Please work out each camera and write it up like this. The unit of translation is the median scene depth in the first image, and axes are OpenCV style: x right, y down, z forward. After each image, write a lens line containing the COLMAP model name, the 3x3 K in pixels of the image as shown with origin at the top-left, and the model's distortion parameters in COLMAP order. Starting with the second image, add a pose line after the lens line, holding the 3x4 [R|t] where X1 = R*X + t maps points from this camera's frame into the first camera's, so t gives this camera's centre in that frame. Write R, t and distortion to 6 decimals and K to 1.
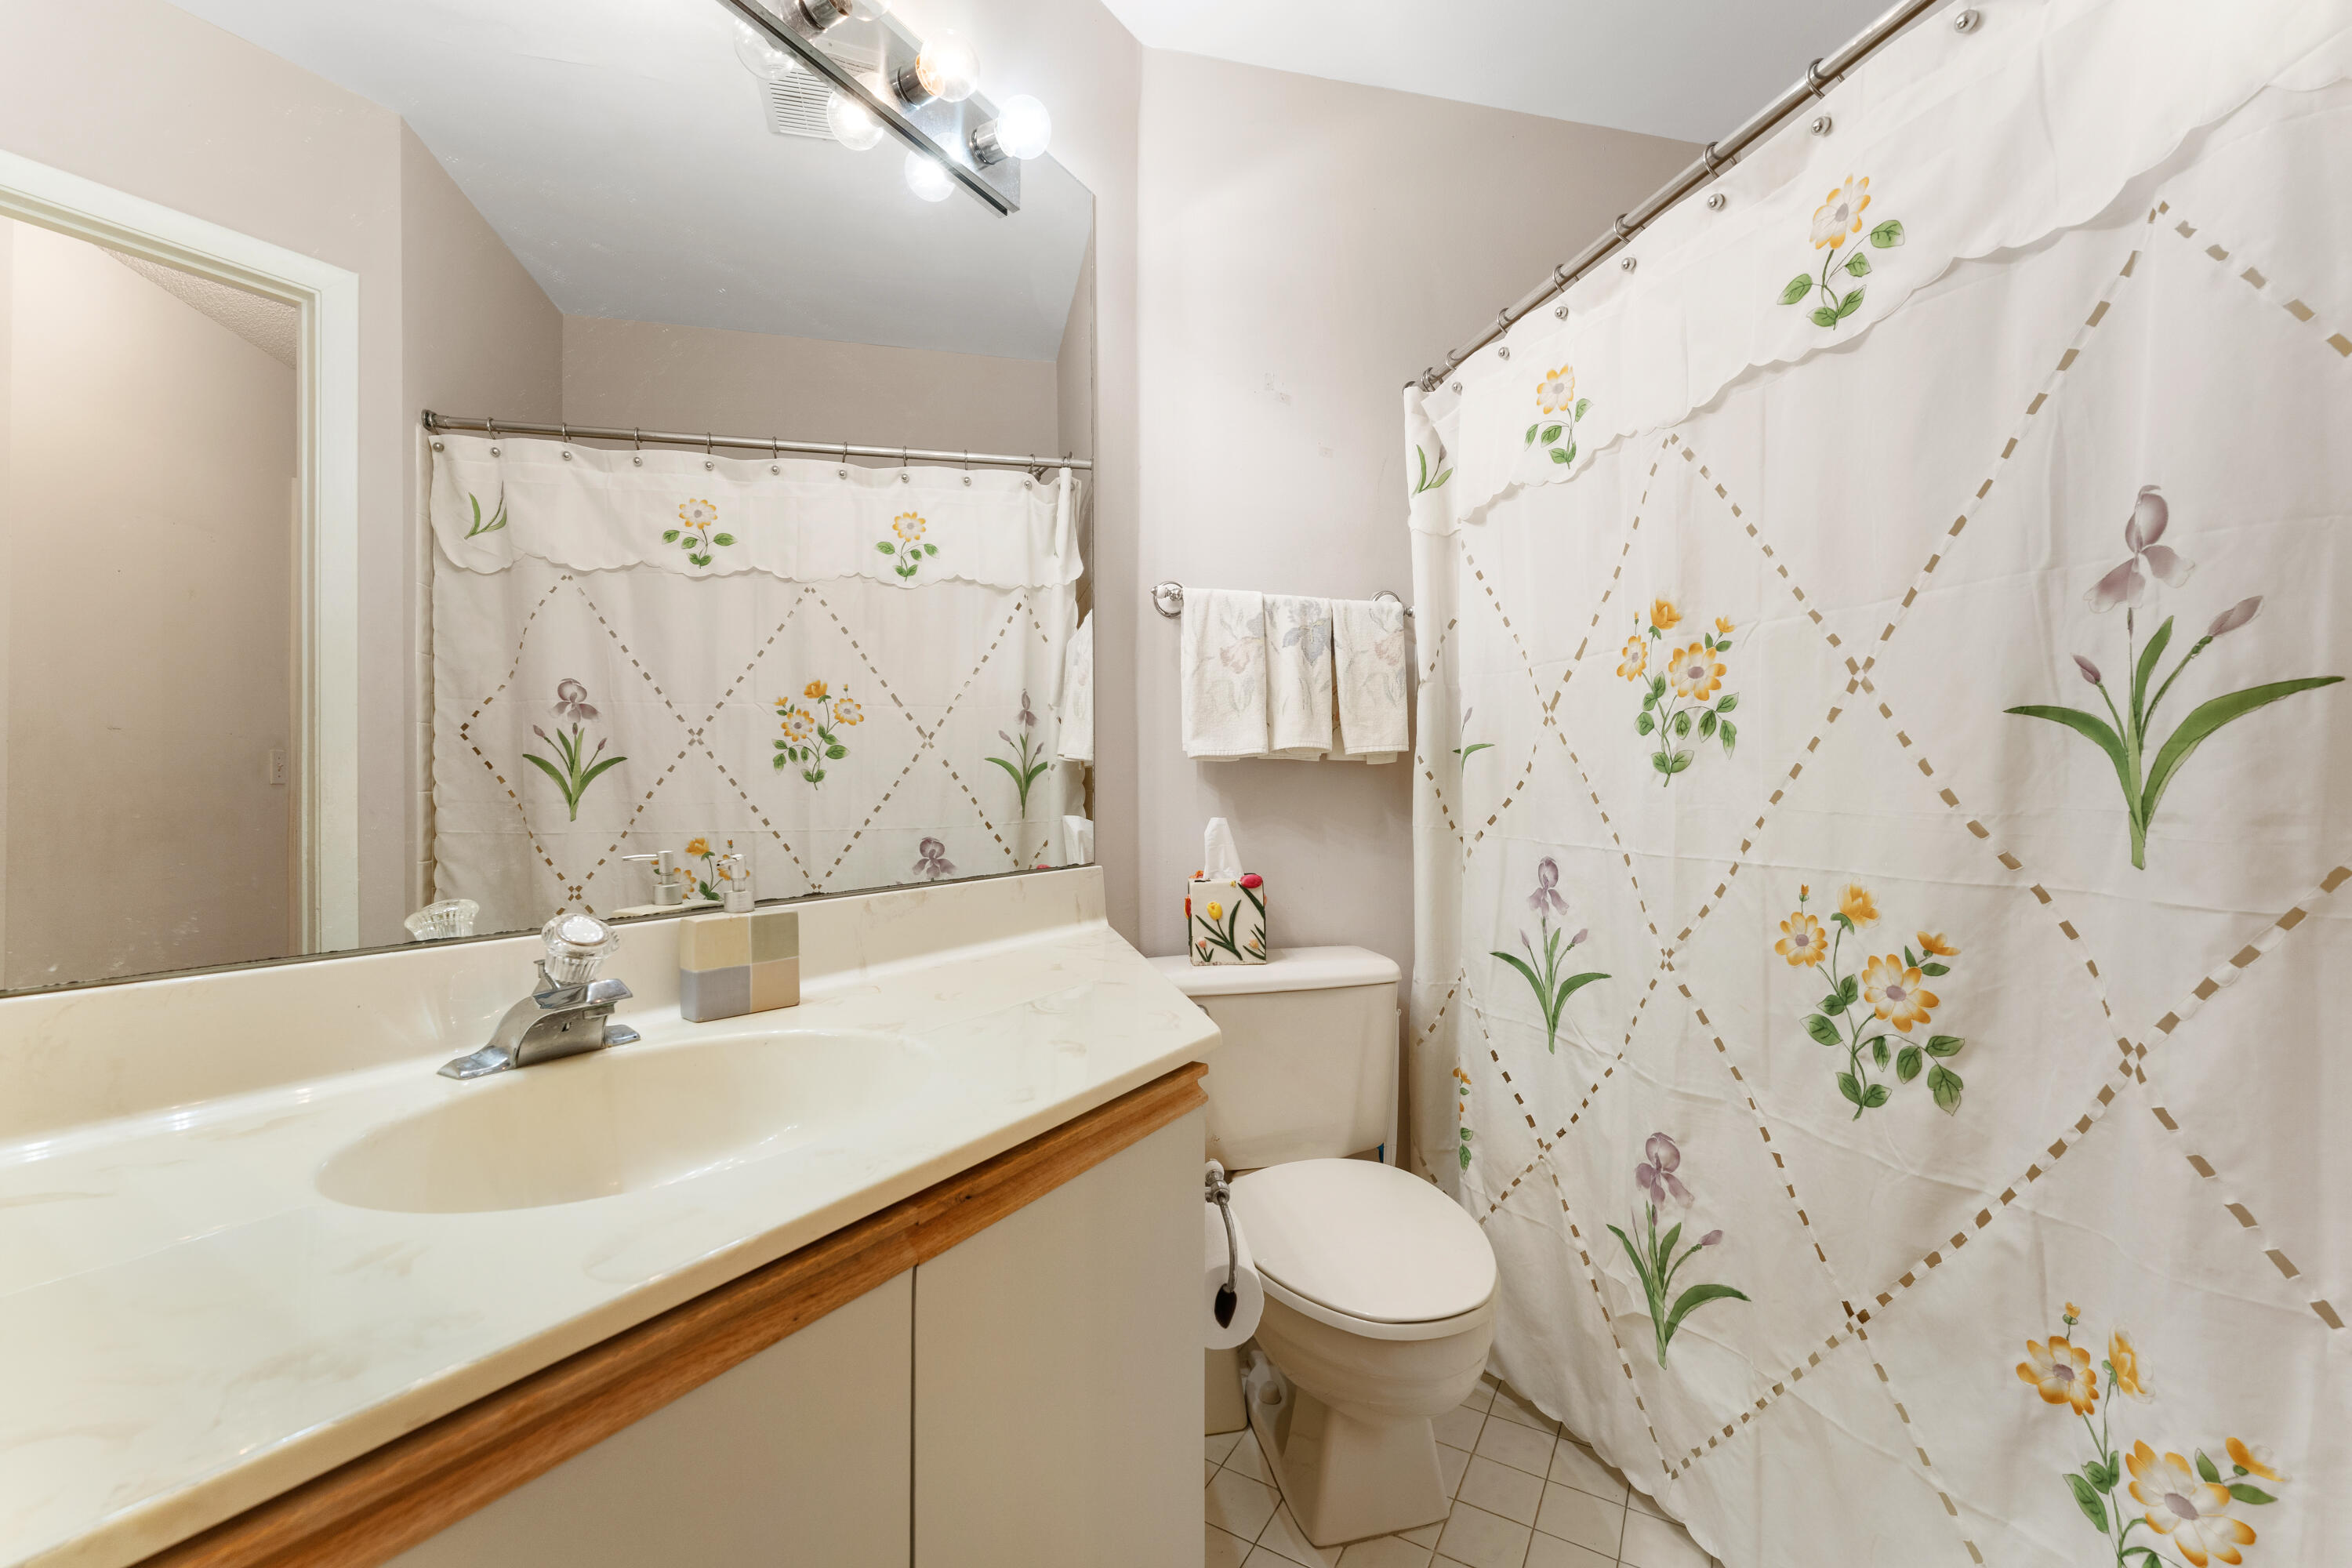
lens RADIAL K [[957.0, 0, 1190.1], [0, 957.0, 781.2], [0, 0, 1]] dist [-0.002505, -0.001514]
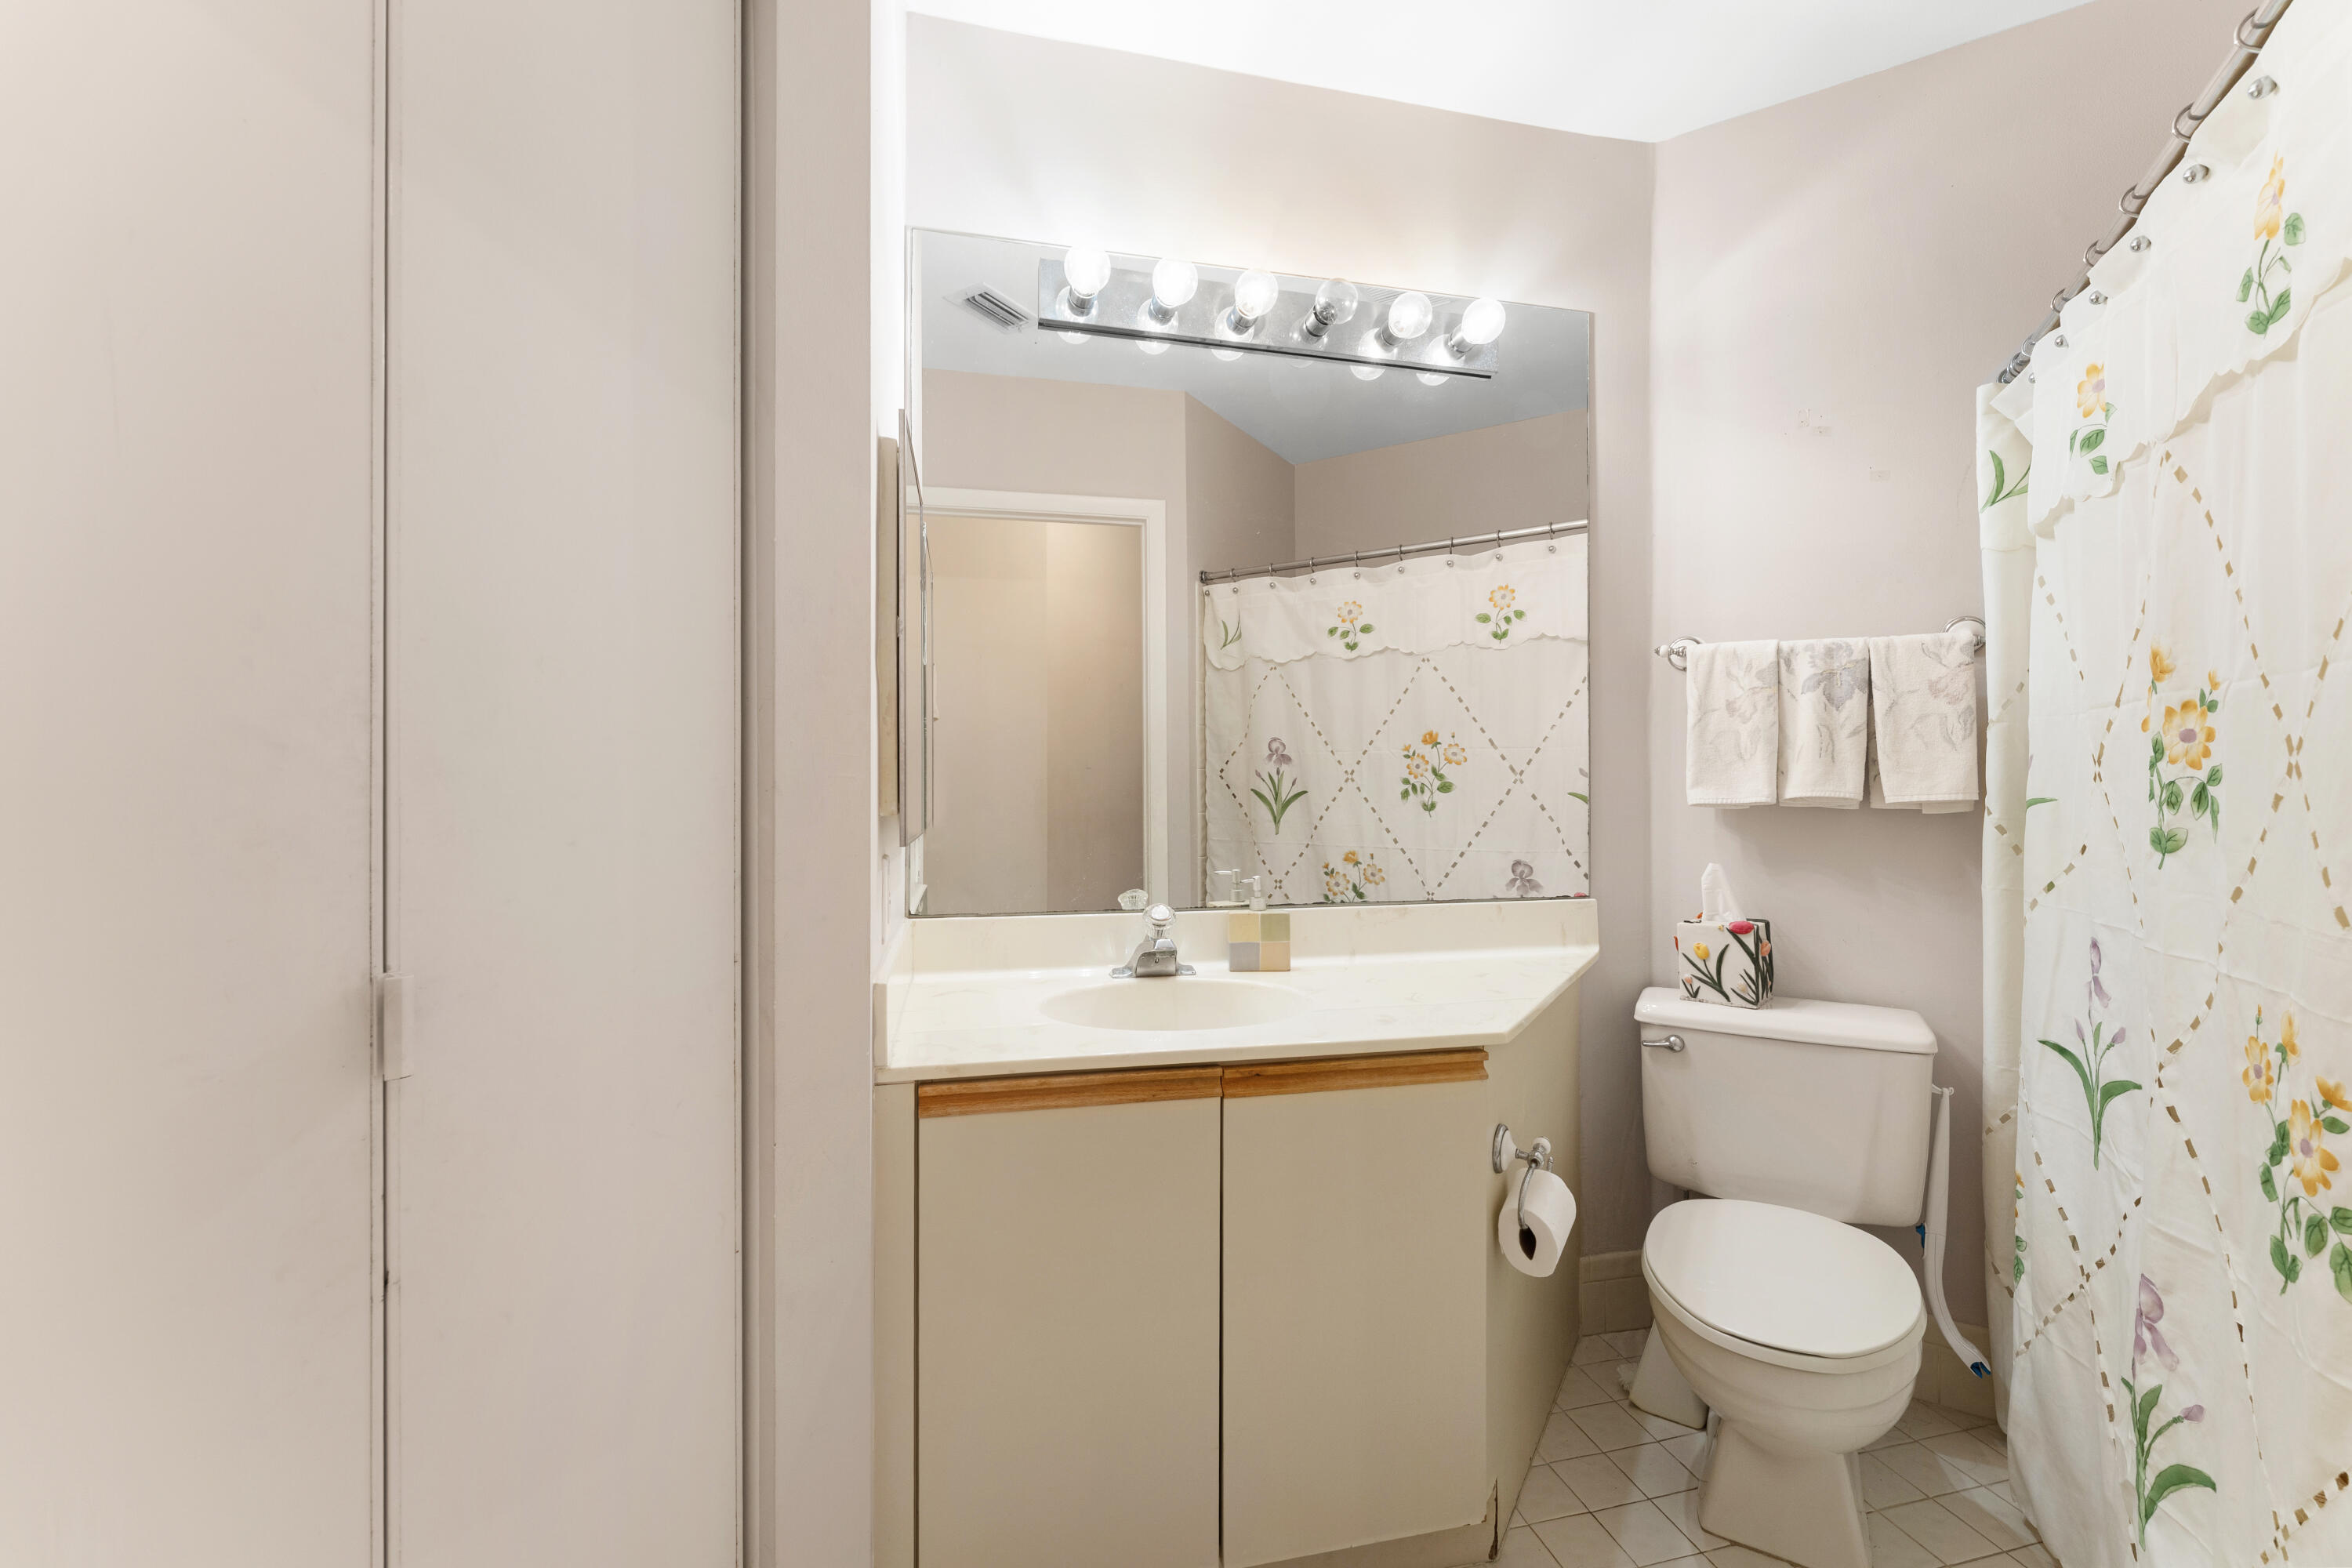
lens RADIAL K [[957.0, 0, 1165.4], [0, 957.0, 785.3], [0, 0, 1]] dist [-0.002505, -0.001514]
pose [[0.685427, 0.004221, -0.728129, 0.424534], [0.002110, 0.999967, 0.007783, -0.063983], [0.728138, -0.006871, 0.685396, -0.177955]]
